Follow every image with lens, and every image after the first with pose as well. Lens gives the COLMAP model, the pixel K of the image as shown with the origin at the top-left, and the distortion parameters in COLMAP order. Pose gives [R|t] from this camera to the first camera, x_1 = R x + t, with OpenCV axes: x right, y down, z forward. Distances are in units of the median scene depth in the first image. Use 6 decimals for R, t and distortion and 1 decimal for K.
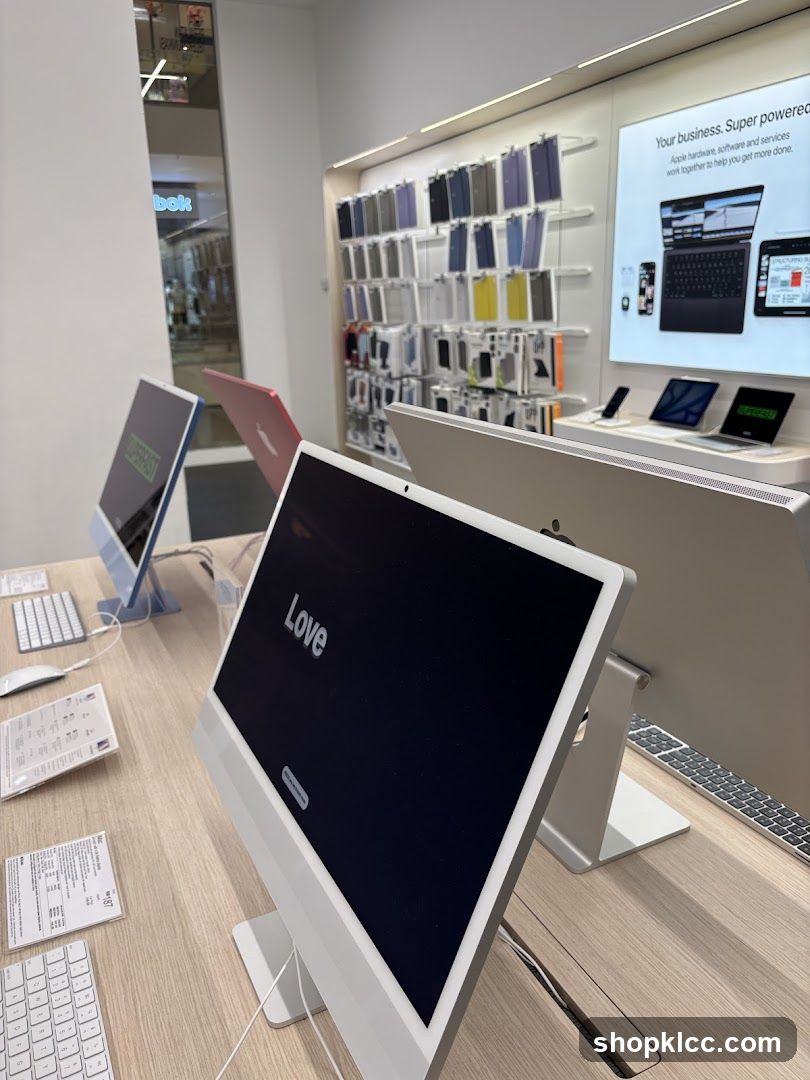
lens RADIAL K [[828.3, 0, 405.0], [0, 828.3, 540.0], [0, 0, 1]] dist [0.017533, 0.004022]
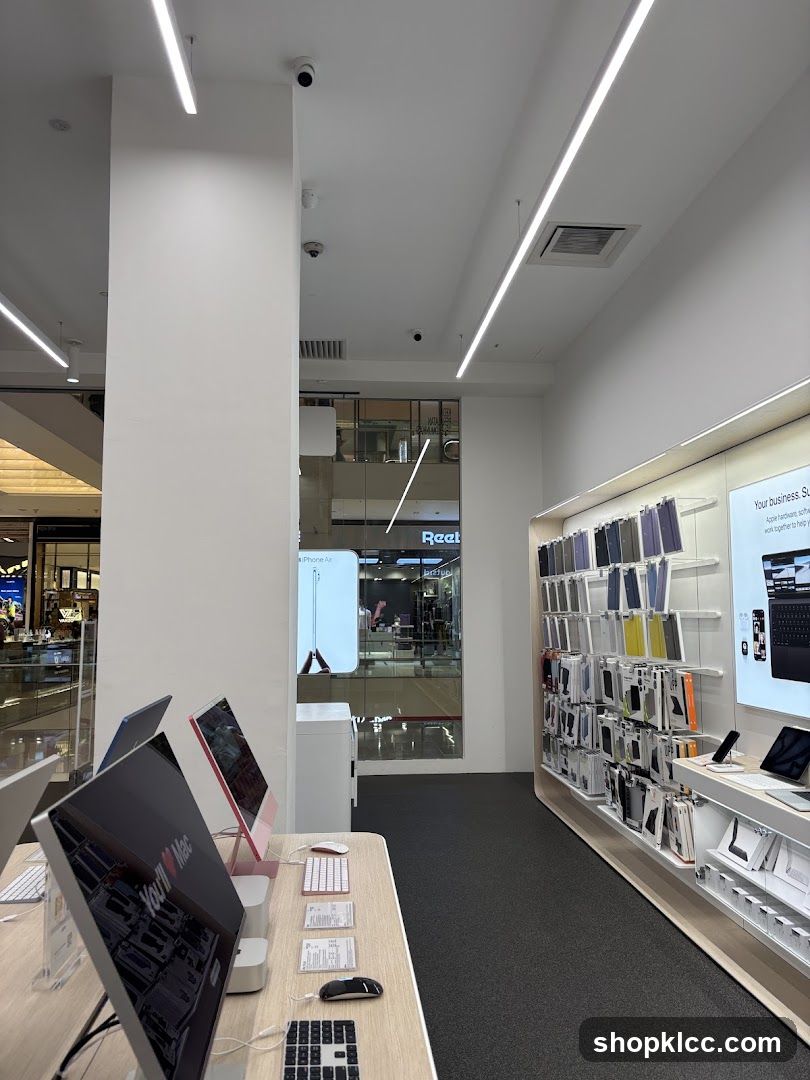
lens RADIAL K [[828.3, 0, 405.0], [0, 828.3, 540.0], [0, 0, 1]] dist [0.017533, 0.004022]
pose [[0.926736, -0.015447, -0.375396, 0.232561], [-0.120740, 0.933912, -0.336498, -0.015243], [0.355784, 0.357170, 0.863624, -0.057538]]
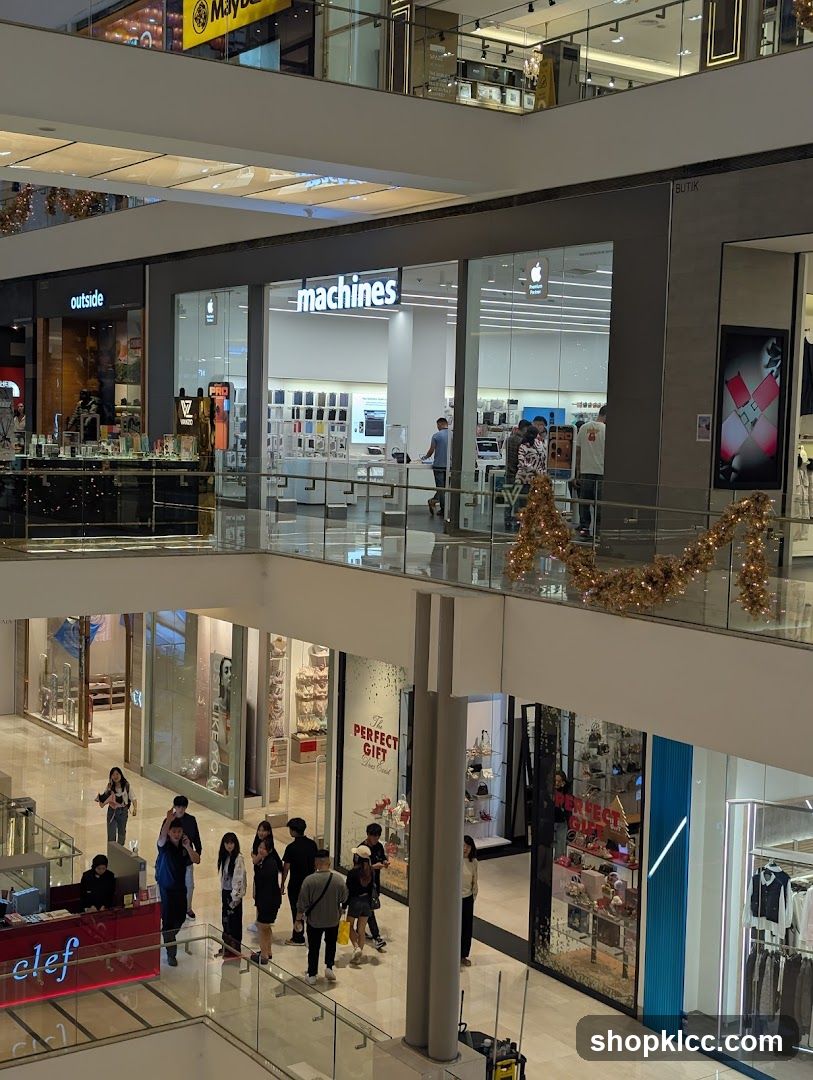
lens RADIAL K [[1514.1, 0, 406.5], [0, 1514.1, 540.0], [0, 0, 1]] dist [0.009763, 0.008667]
pose [[-0.139666, -0.060415, 0.988354, -6.903537], [0.255107, 0.962248, 0.094869, -0.369604], [-0.956773, 0.265386, -0.118981, 1.643285]]
